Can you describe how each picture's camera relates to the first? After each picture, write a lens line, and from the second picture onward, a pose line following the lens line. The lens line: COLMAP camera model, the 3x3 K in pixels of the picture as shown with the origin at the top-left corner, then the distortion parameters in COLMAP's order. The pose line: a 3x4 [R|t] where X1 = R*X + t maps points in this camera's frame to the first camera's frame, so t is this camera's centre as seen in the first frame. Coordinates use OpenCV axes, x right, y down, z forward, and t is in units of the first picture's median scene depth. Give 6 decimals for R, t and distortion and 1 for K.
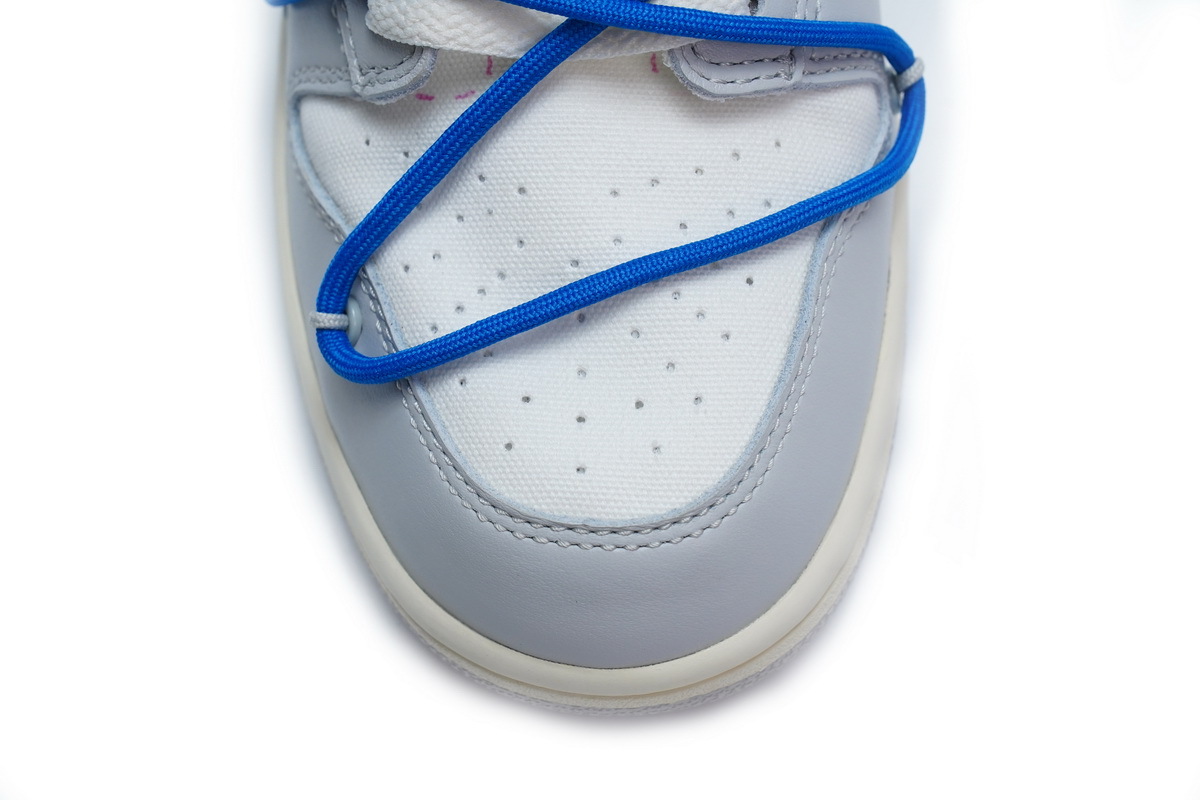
lens RADIAL K [[2291.6, 0, 599.2], [0, 2291.6, 402.9], [0, 0, 1]] dist [0.188223, 0.000000]
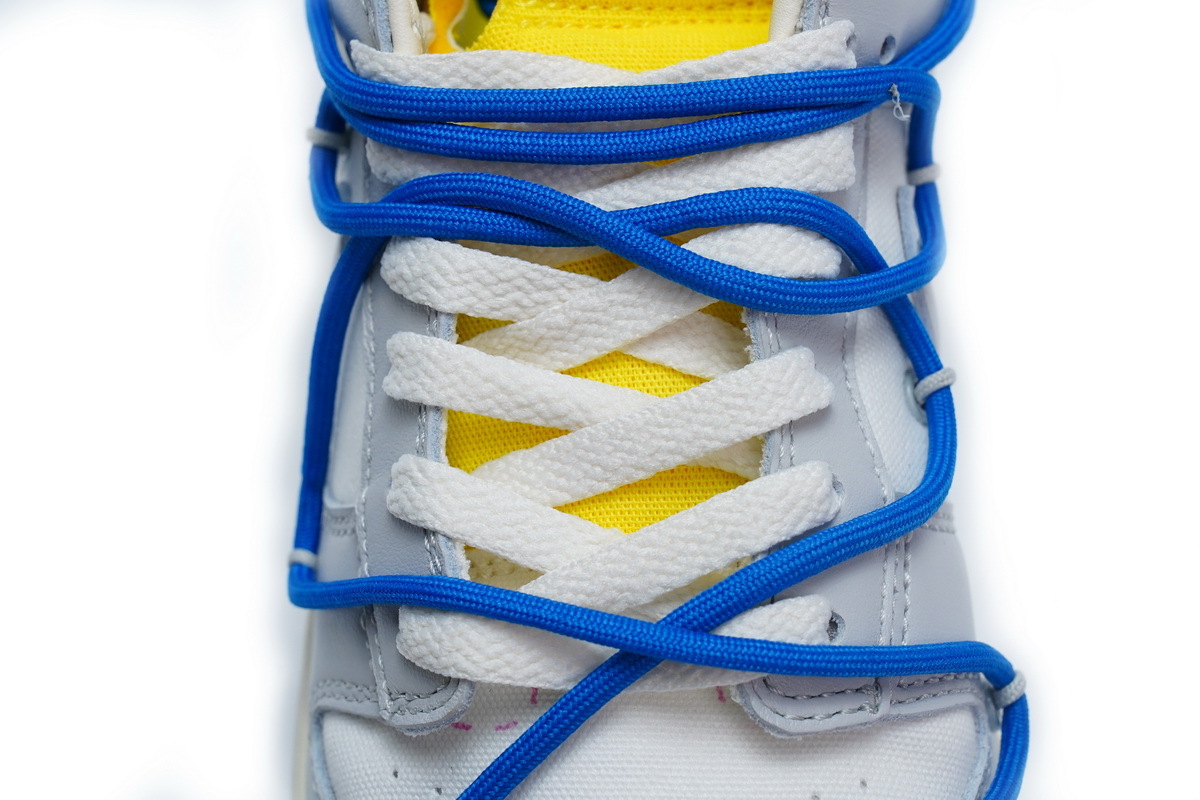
lens RADIAL K [[2291.6, 0, 600.5], [0, 2291.6, 397.7], [0, 0, 1]] dist [0.188223, 0.000000]
pose [[0.999698, -0.000718, -0.024584, -0.000421], [-0.003465, 0.985498, -0.169654, -0.109231], [0.024350, 0.169687, 0.985197, 0.111077]]
